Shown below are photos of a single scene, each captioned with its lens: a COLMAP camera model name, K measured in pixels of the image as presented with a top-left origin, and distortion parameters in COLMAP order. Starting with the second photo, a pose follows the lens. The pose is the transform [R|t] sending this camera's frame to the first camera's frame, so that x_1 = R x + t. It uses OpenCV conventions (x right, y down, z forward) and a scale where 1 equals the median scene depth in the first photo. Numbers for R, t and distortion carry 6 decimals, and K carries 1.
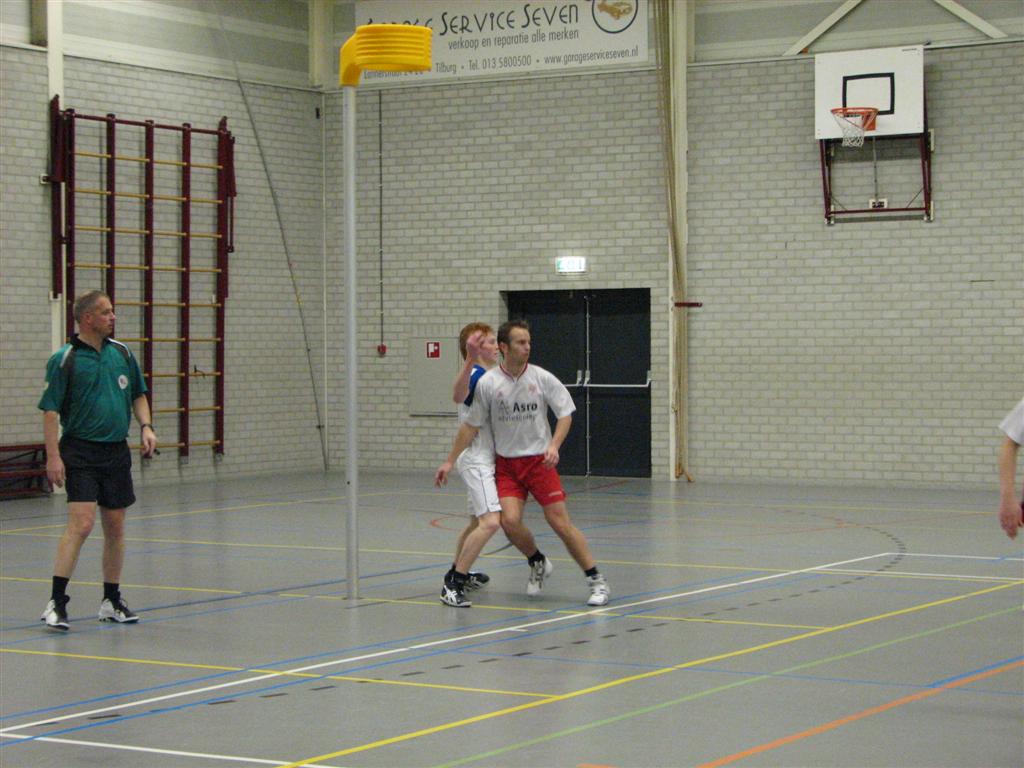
lens RADIAL K [[2418.9, 0, 475.0], [0, 2418.9, 398.4], [0, 0, 1]] dist [0.150352, 0.000000]
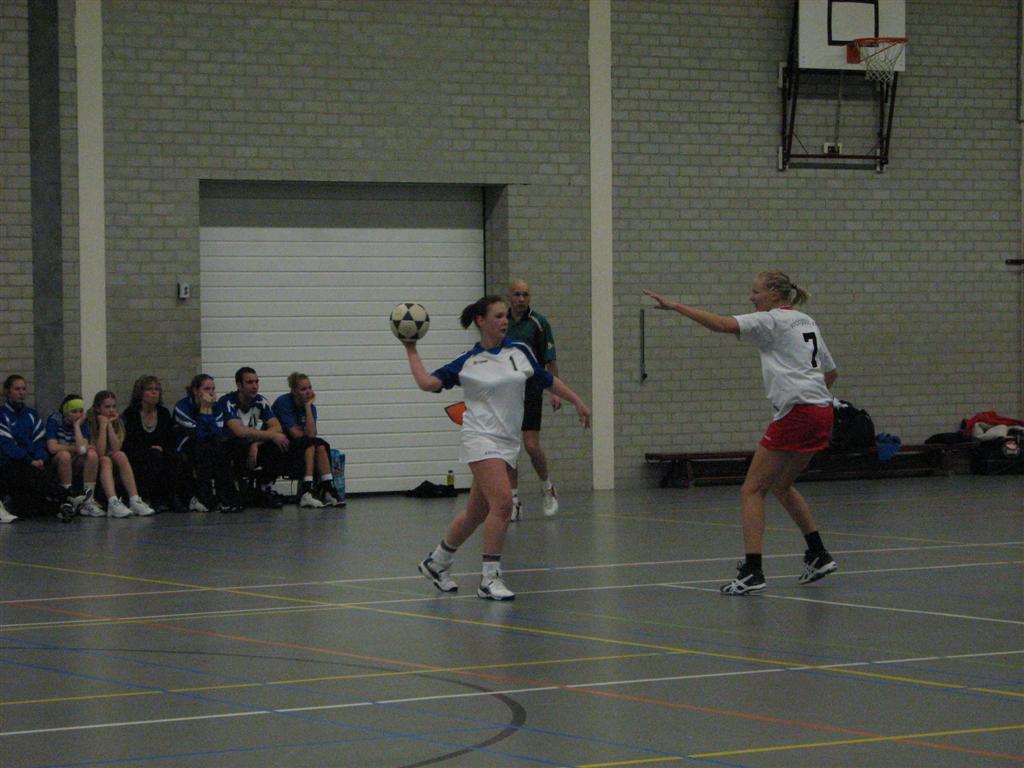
lens RADIAL K [[3354.4, 0, 488.2], [0, 3354.4, 403.3], [0, 0, 1]] dist [0.184817, 0.000000]
pose [[0.435403, -0.022459, 0.899955, -0.959669], [0.026659, 0.999572, 0.012047, -0.007574], [-0.899841, 0.018747, 0.435815, 0.593034]]
